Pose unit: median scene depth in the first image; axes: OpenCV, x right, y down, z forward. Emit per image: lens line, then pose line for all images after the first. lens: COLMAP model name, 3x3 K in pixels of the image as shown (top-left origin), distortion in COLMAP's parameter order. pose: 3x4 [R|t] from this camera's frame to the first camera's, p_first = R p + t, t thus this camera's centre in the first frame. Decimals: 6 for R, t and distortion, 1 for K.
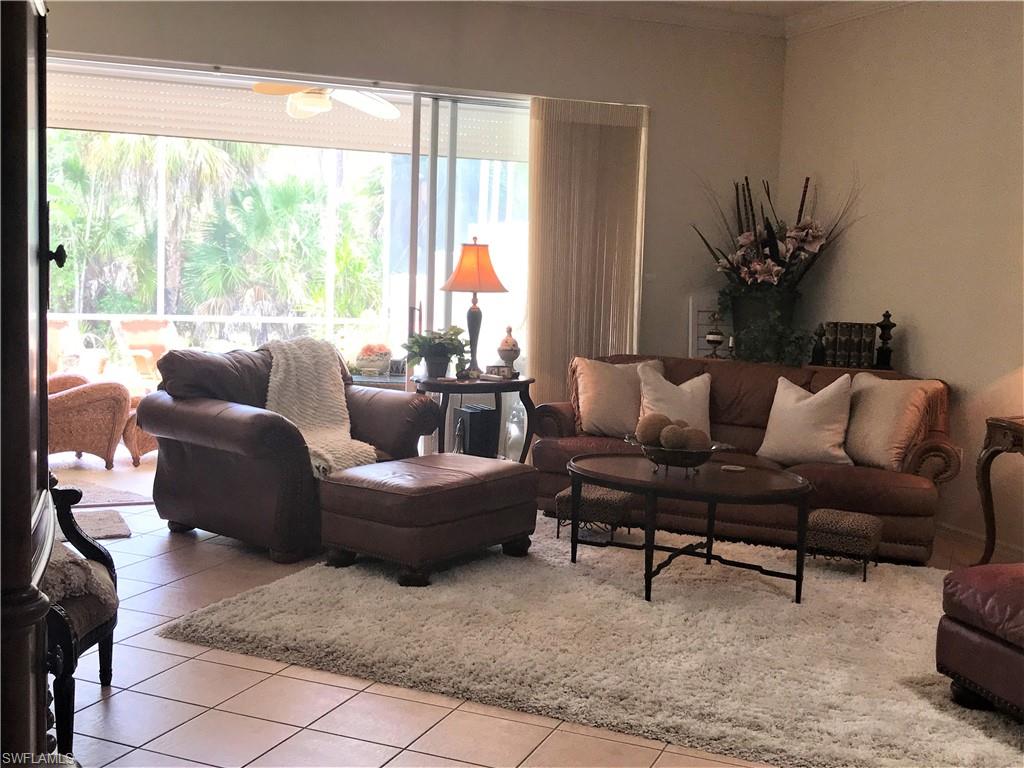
lens RADIAL K [[1169.4, 0, 512.0], [0, 1169.4, 384.0], [0, 0, 1]] dist [-0.025978, -0.013721]
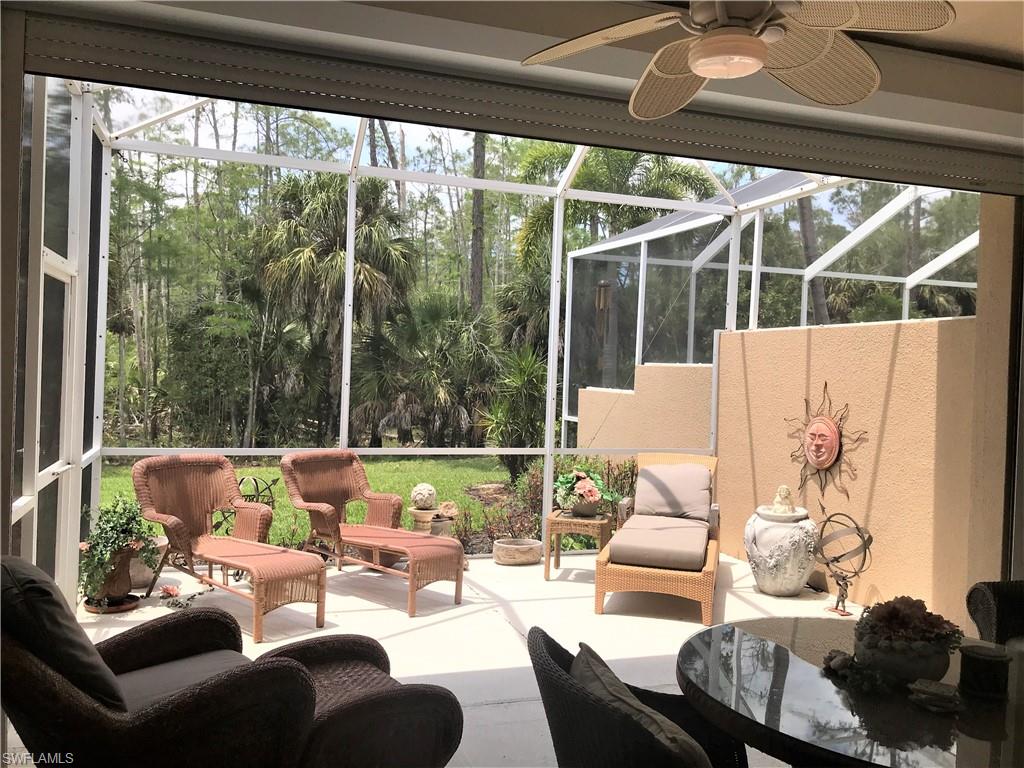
lens RADIAL K [[829.3, 0, 512.0], [0, 829.3, 384.0], [0, 0, 1]] dist [0.004868, 0.000153]
pose [[0.998279, -0.002402, -0.058598, -0.070970], [-0.002319, 0.996764, -0.080351, -0.026194], [0.058601, 0.080348, 0.995043, 0.205608]]
